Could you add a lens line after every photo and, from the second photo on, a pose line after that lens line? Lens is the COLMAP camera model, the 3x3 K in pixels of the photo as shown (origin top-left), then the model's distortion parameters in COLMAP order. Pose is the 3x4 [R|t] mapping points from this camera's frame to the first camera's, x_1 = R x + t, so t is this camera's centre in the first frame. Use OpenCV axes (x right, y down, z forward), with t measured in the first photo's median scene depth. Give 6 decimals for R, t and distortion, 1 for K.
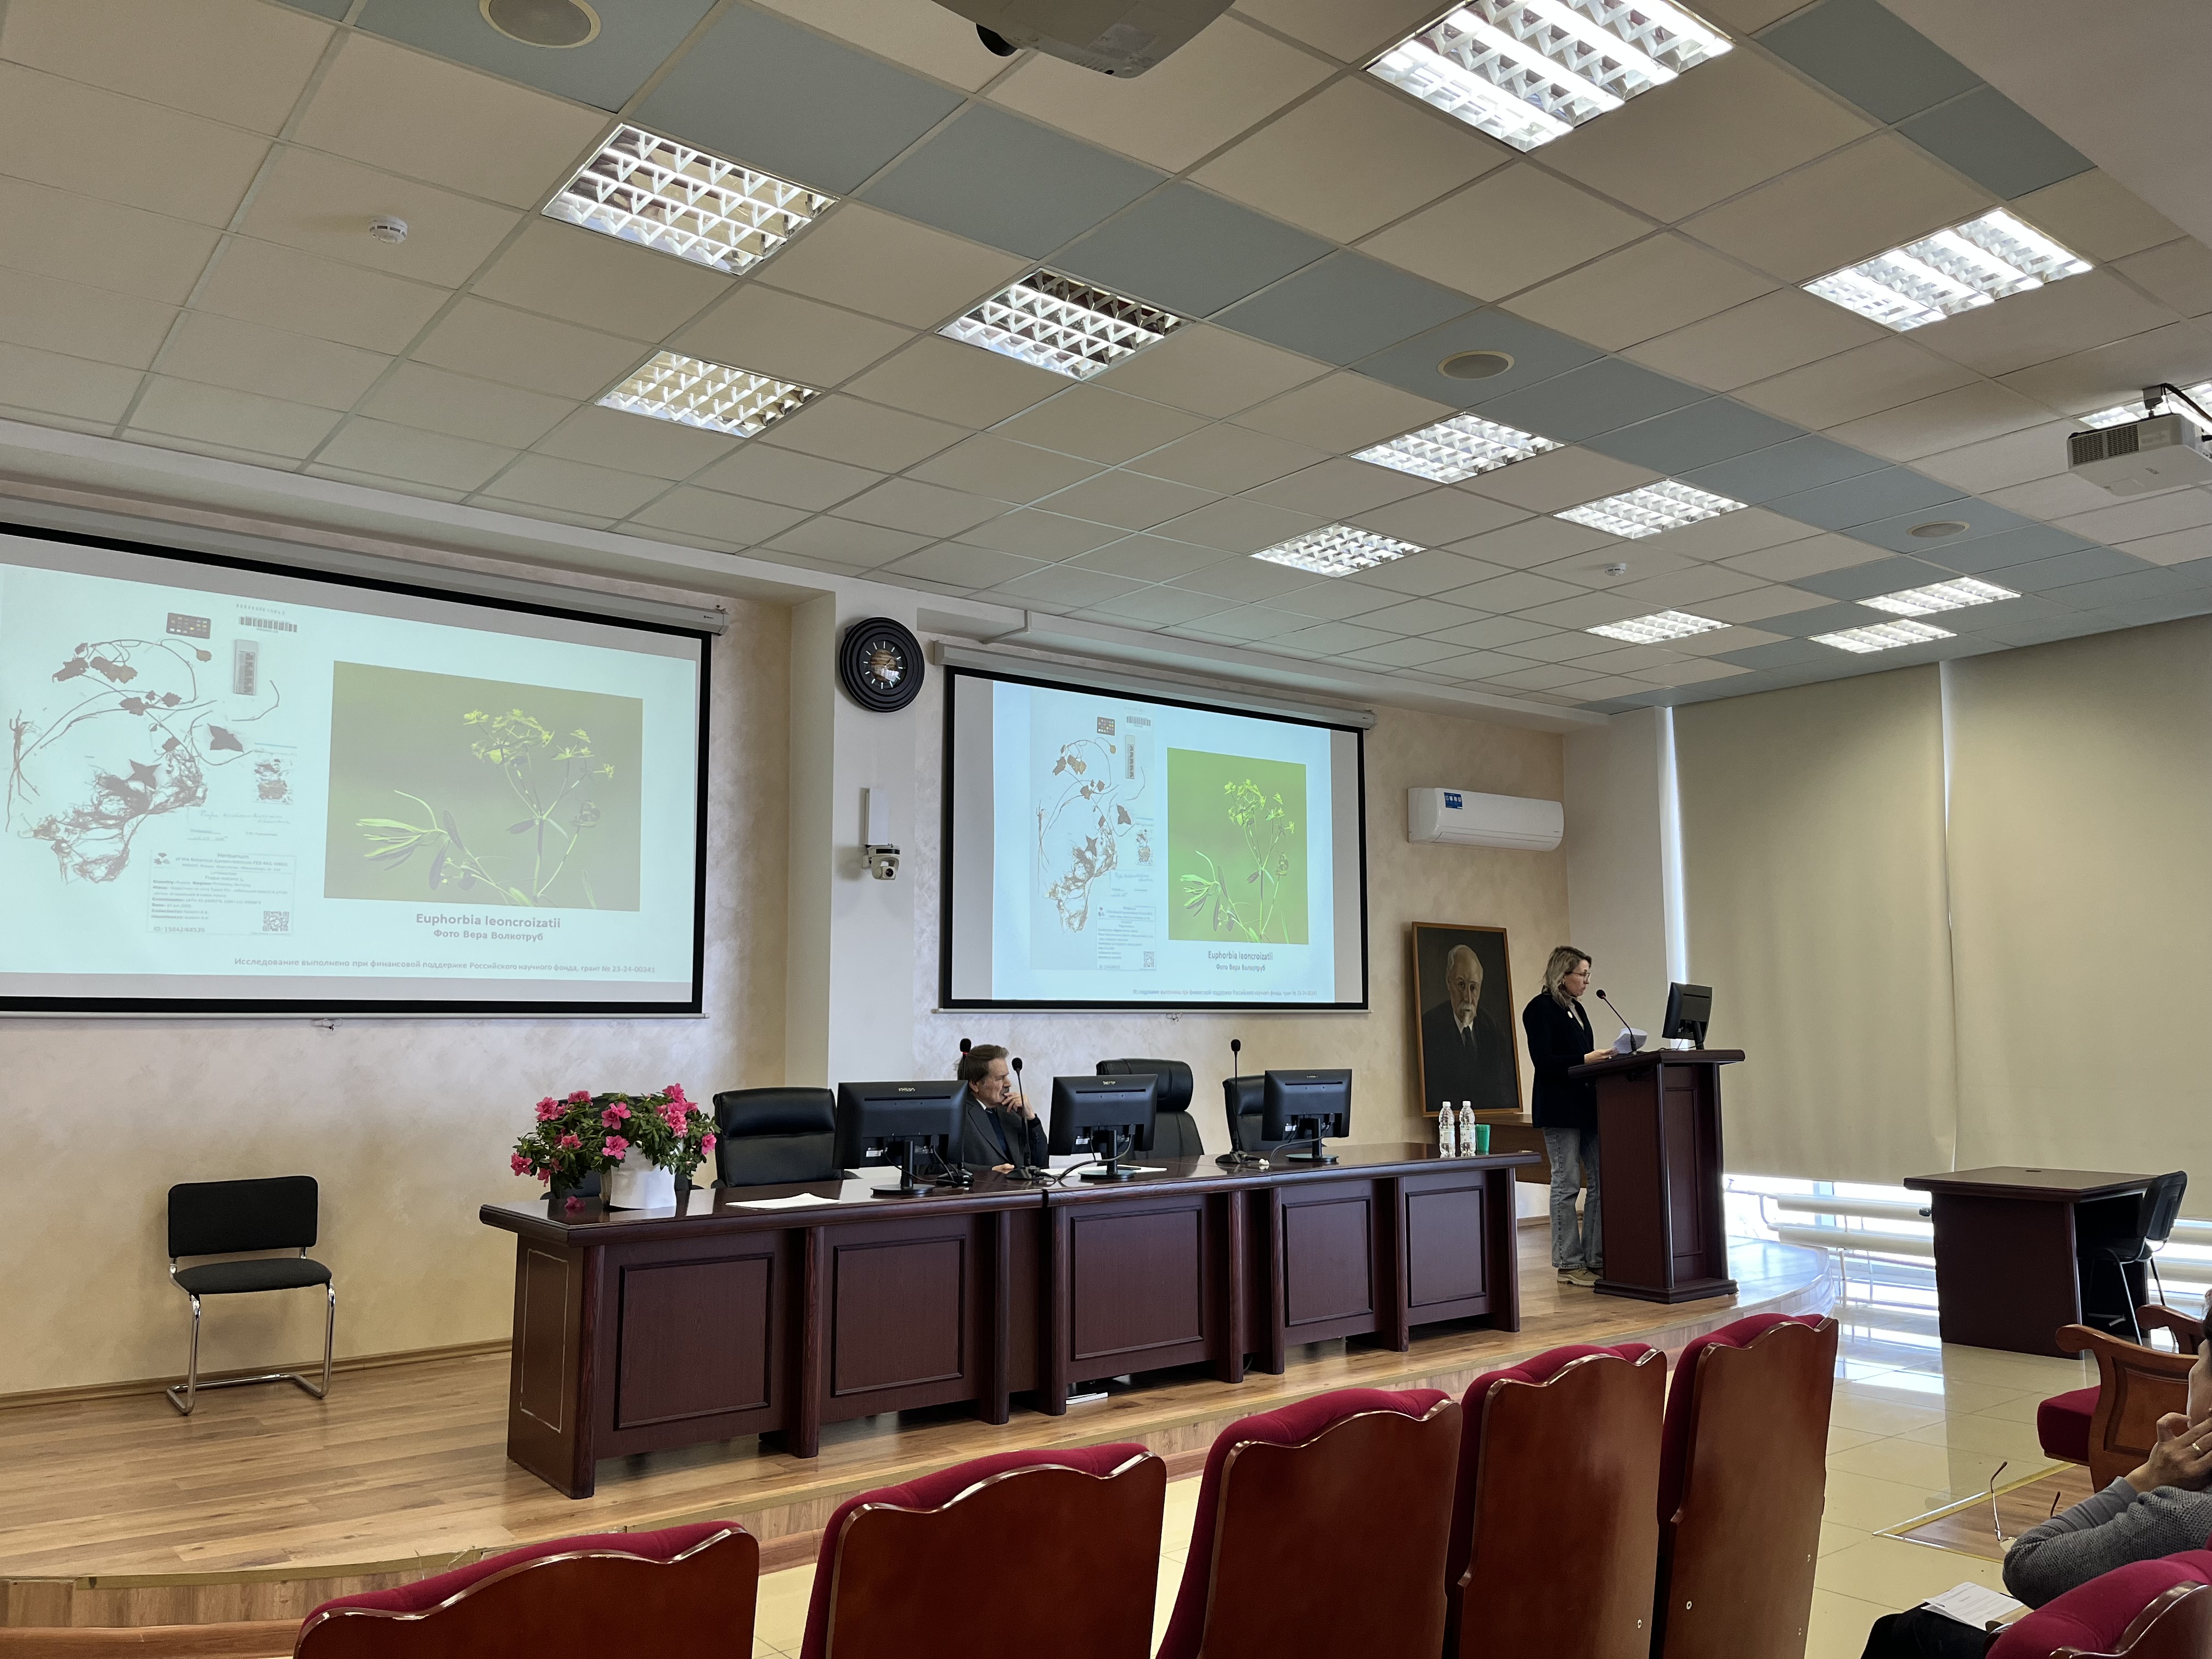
lens RADIAL K [[1671.4, 0, 1103.2], [0, 1671.4, 844.1], [0, 0, 1]] dist [0.008063, -0.002447]
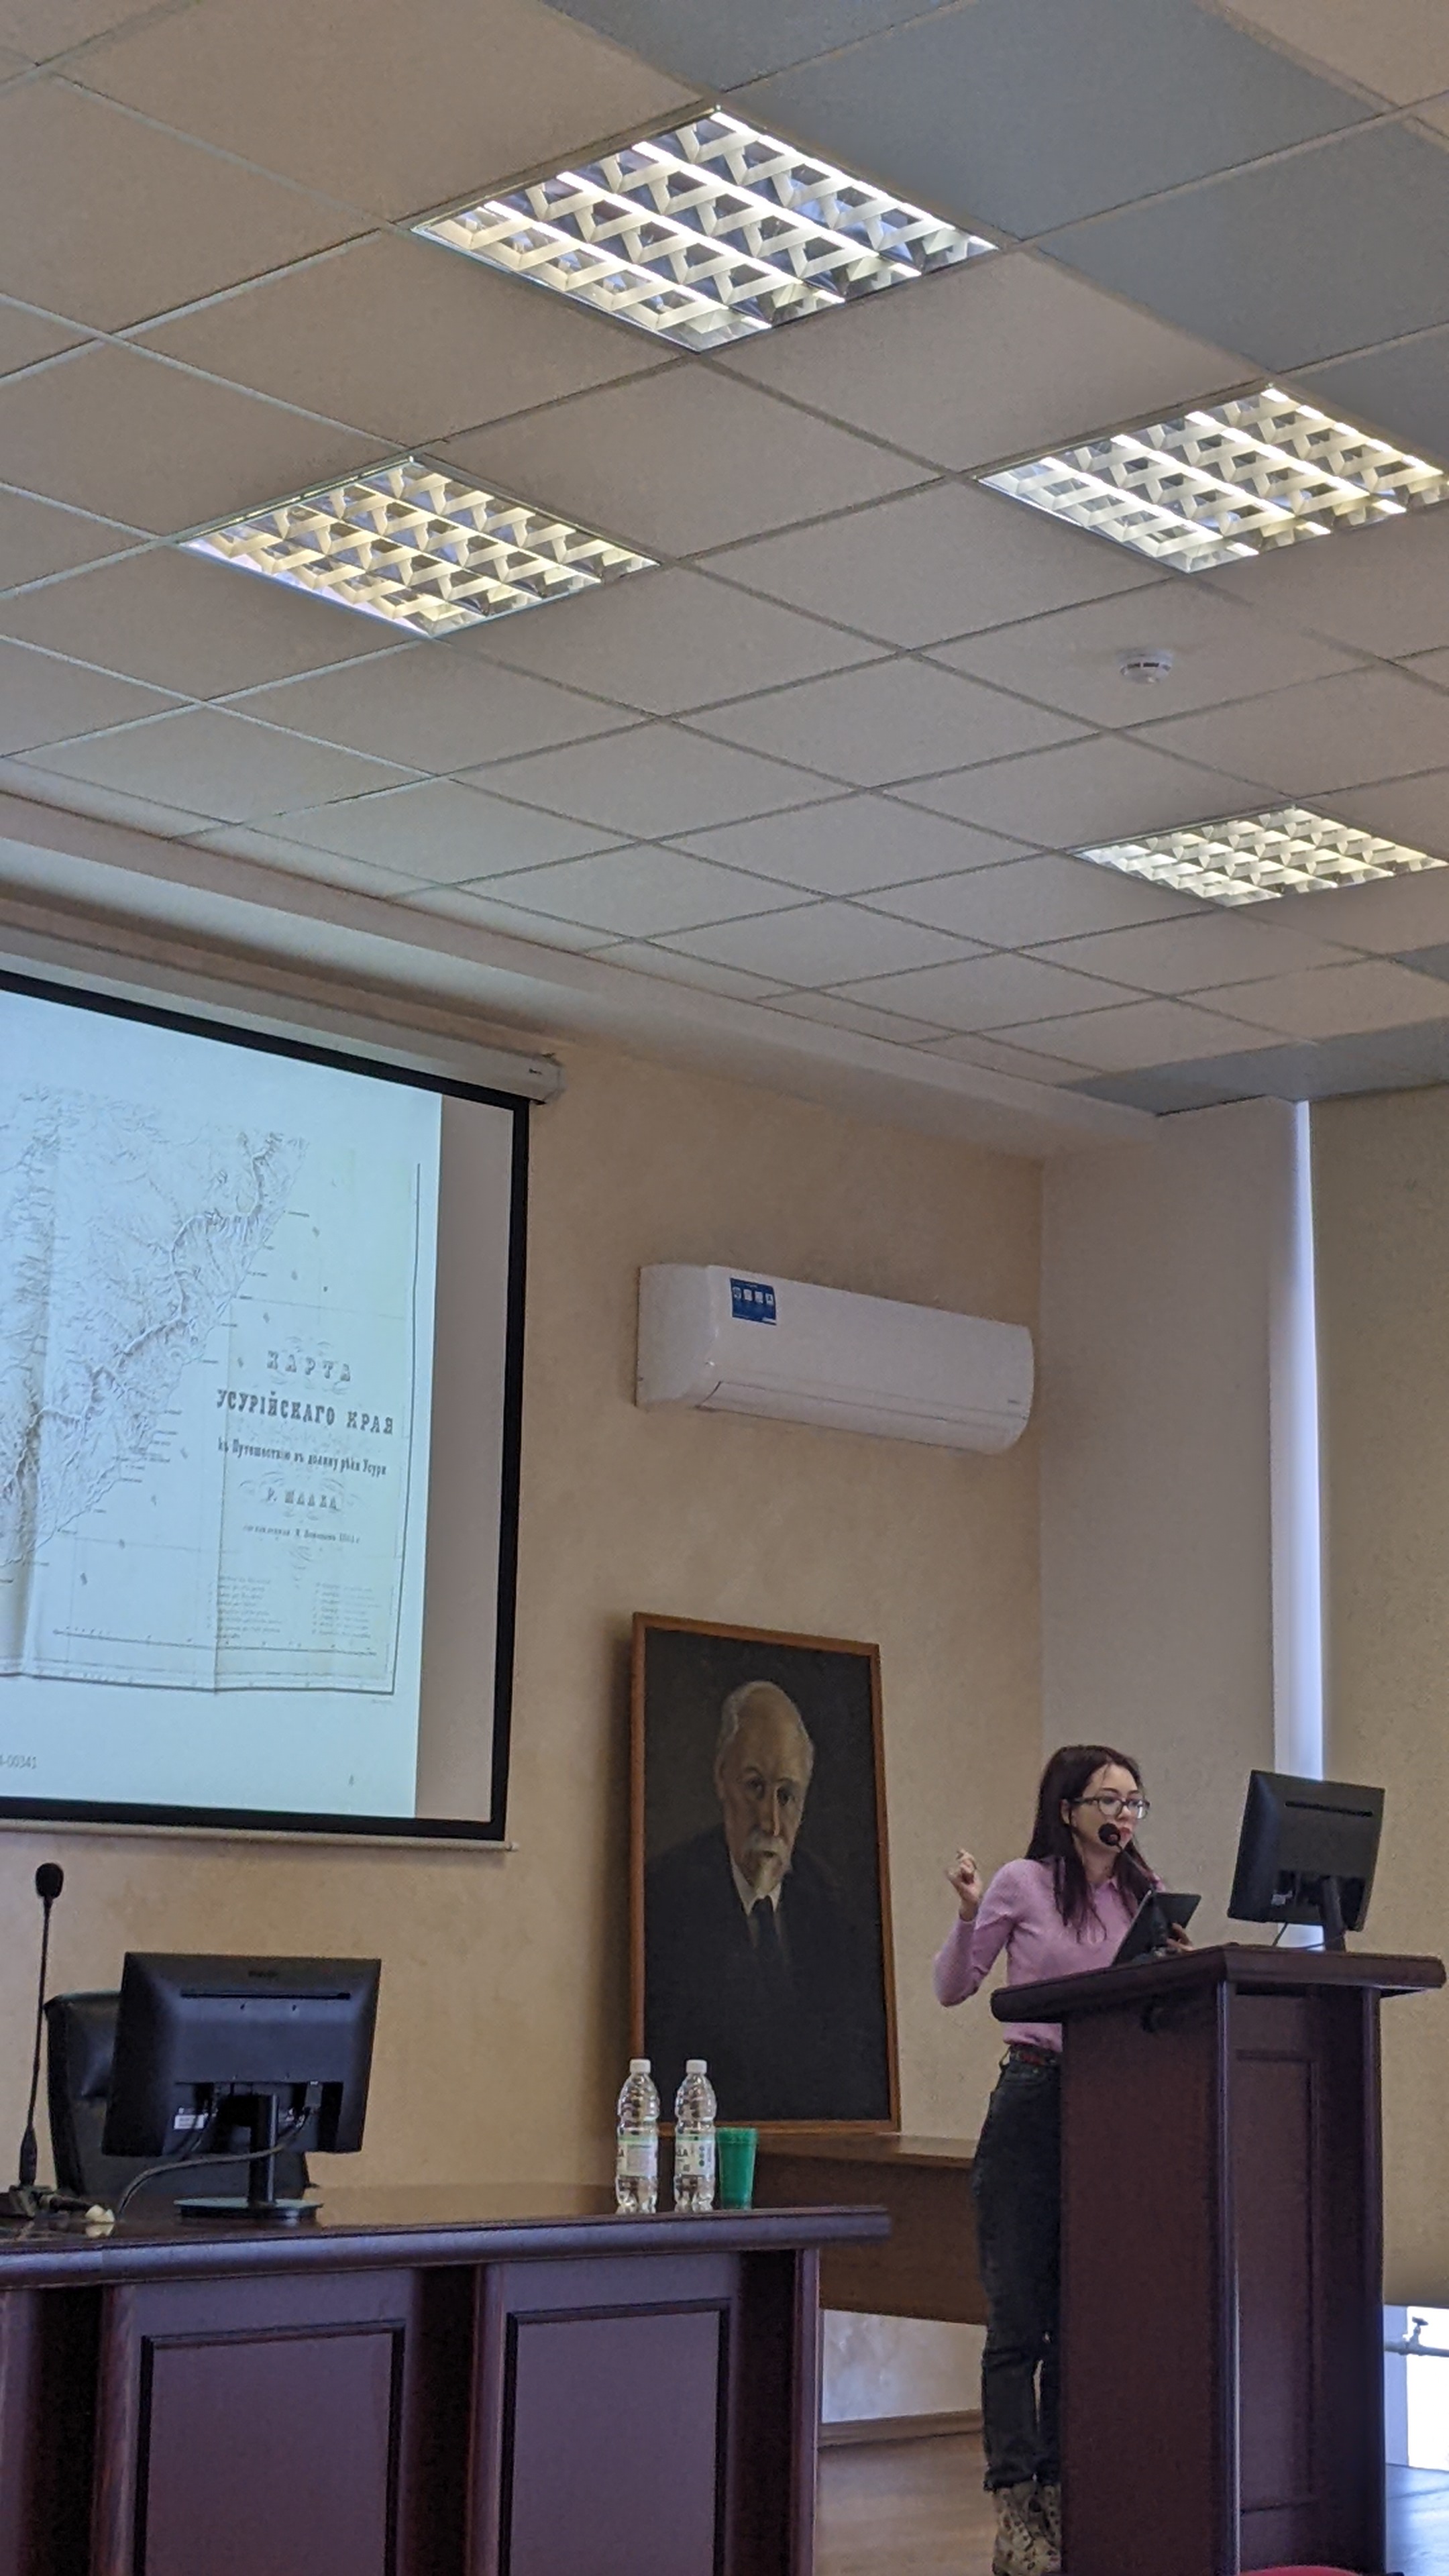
lens RADIAL K [[4129.8, 0, 725.1], [0, 4129.8, 1278.6], [0, 0, 1]] dist [0.135371, -0.142859]
pose [[0.983731, 0.053159, 0.171601, 0.056249], [-0.043755, 0.997350, -0.058132, 0.034389], [-0.174236, 0.049678, 0.983450, 0.094454]]
